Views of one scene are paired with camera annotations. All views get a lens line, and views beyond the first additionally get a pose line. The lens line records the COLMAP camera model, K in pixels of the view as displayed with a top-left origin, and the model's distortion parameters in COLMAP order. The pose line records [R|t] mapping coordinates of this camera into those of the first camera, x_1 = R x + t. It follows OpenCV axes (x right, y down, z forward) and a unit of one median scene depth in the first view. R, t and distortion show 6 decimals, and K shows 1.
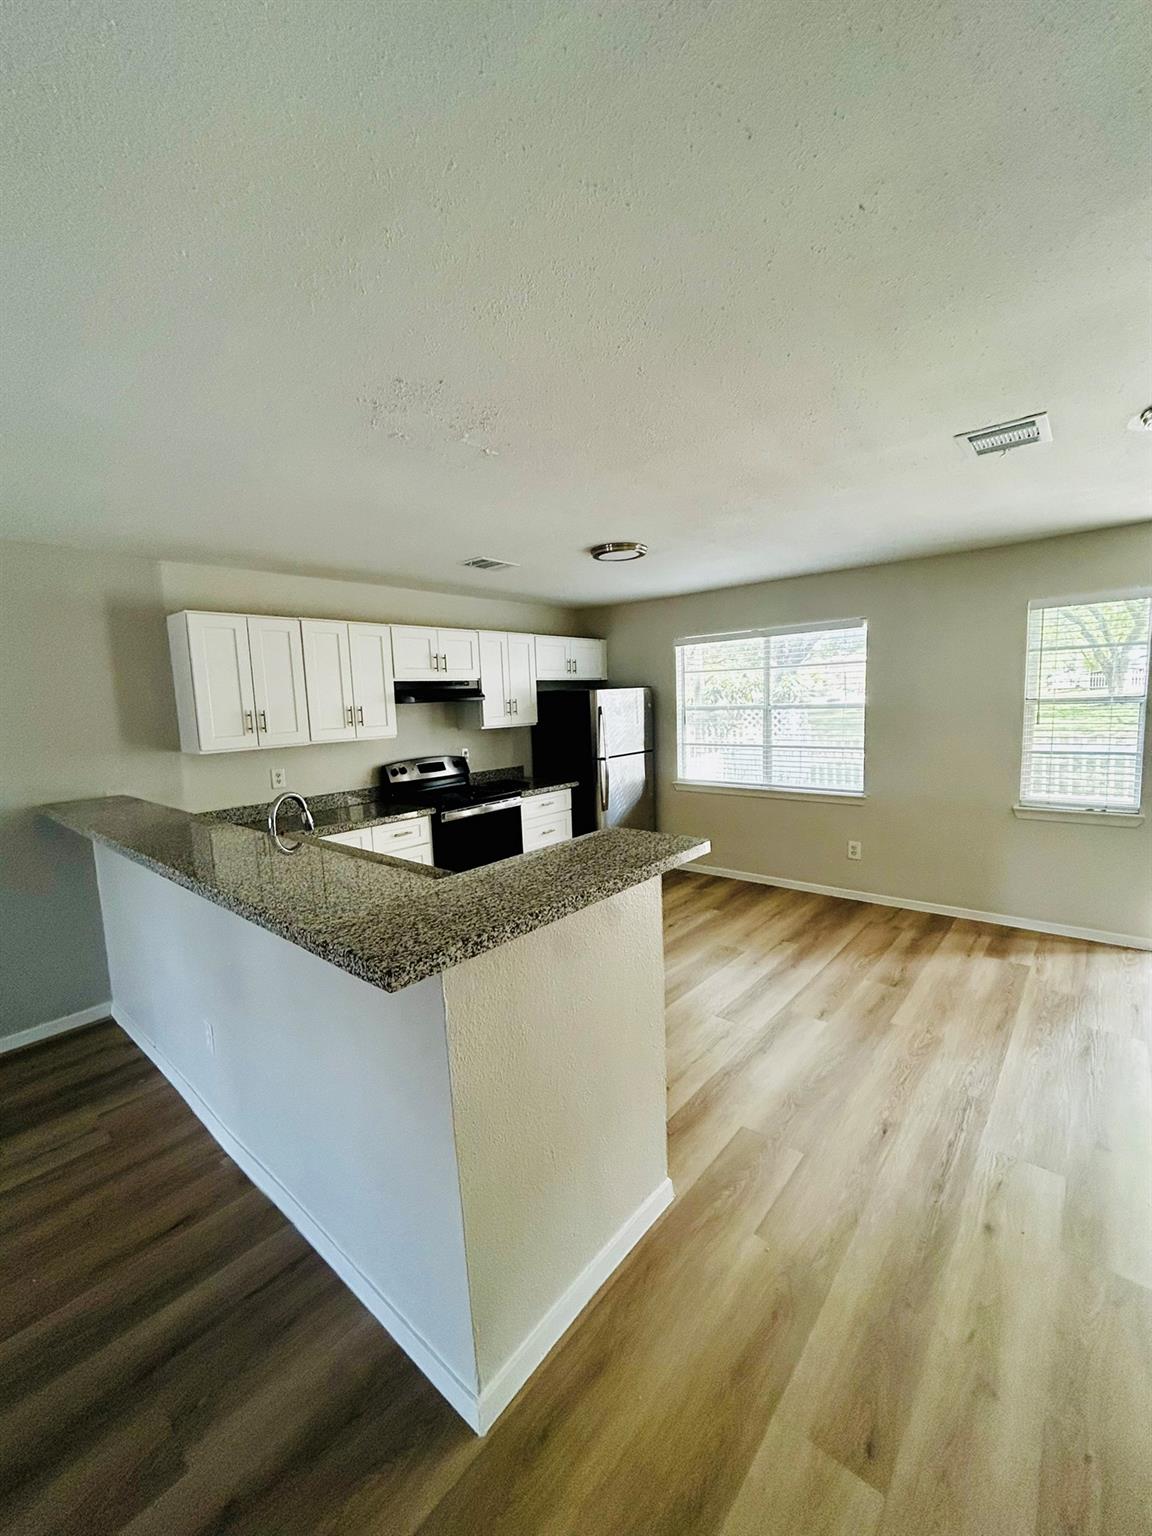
lens RADIAL K [[619.6, 0, 581.5], [0, 619.6, 762.3], [0, 0, 1]] dist [-0.000283, 0.000930]
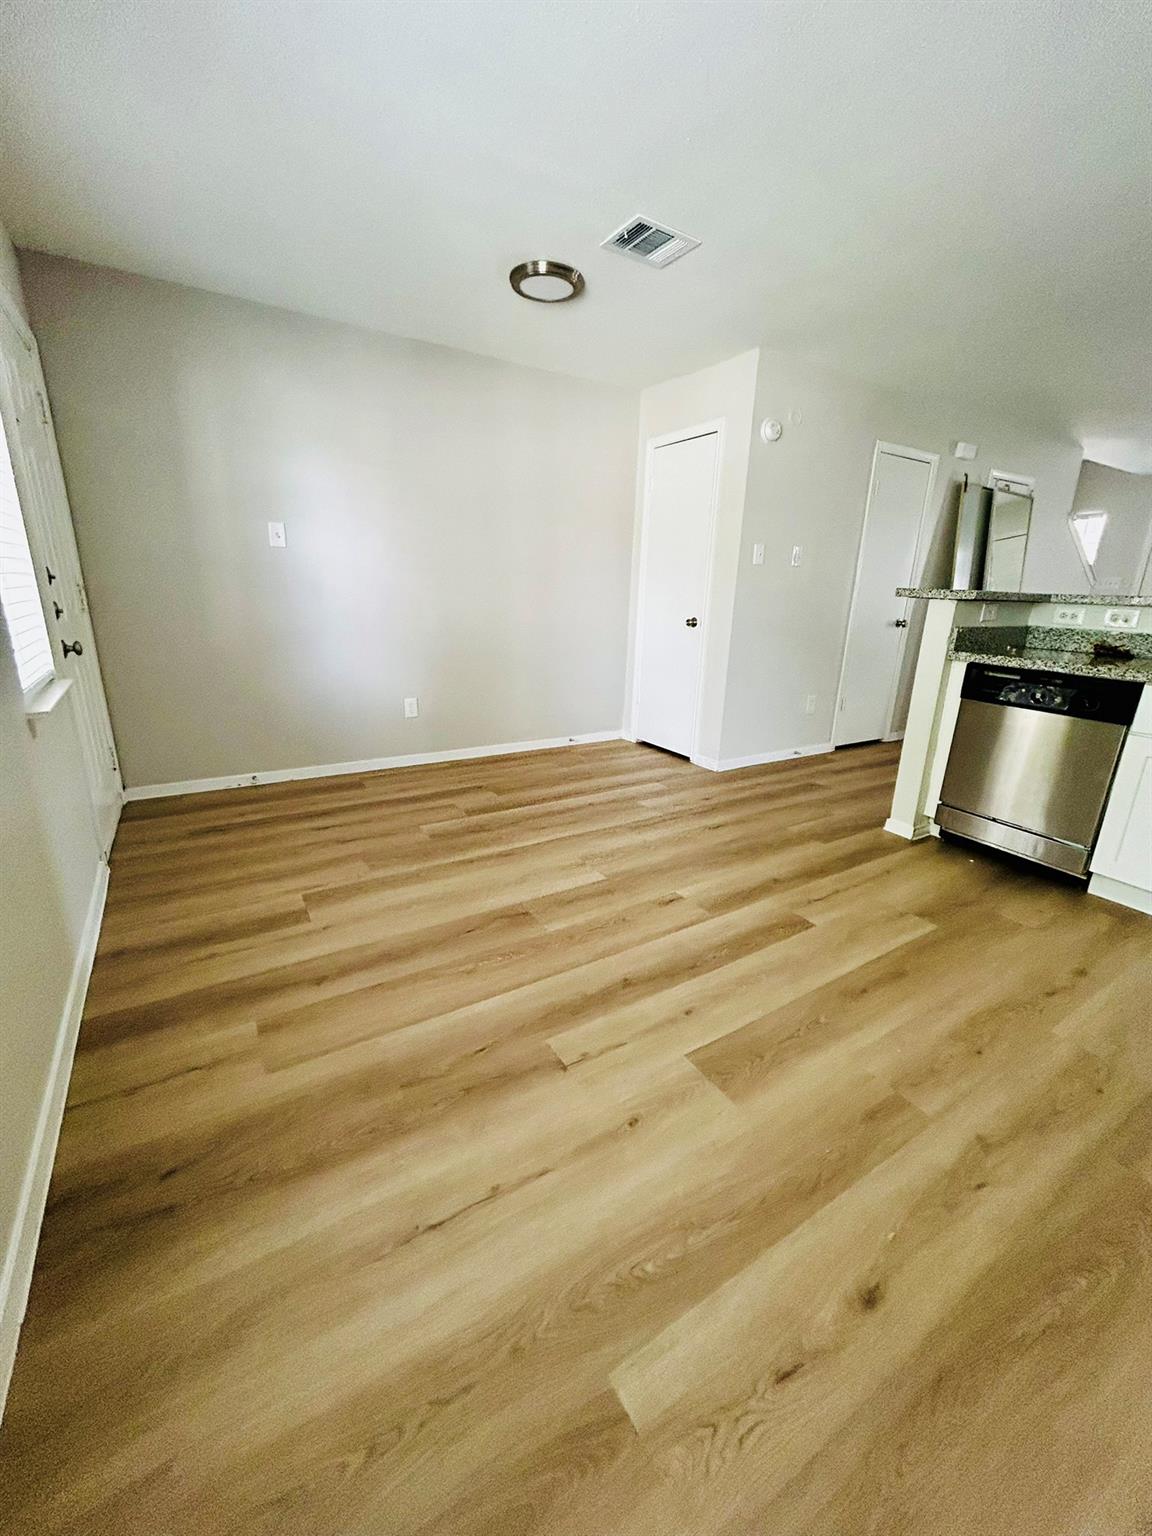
lens RADIAL K [[619.6, 0, 577.4], [0, 619.6, 772.5], [0, 0, 1]] dist [-0.000283, 0.000930]
pose [[-0.951410, -0.078485, 0.297758, 0.186741], [0.040490, 0.926691, 0.373637, -0.028789], [-0.305254, 0.367538, -0.878485, 1.110008]]
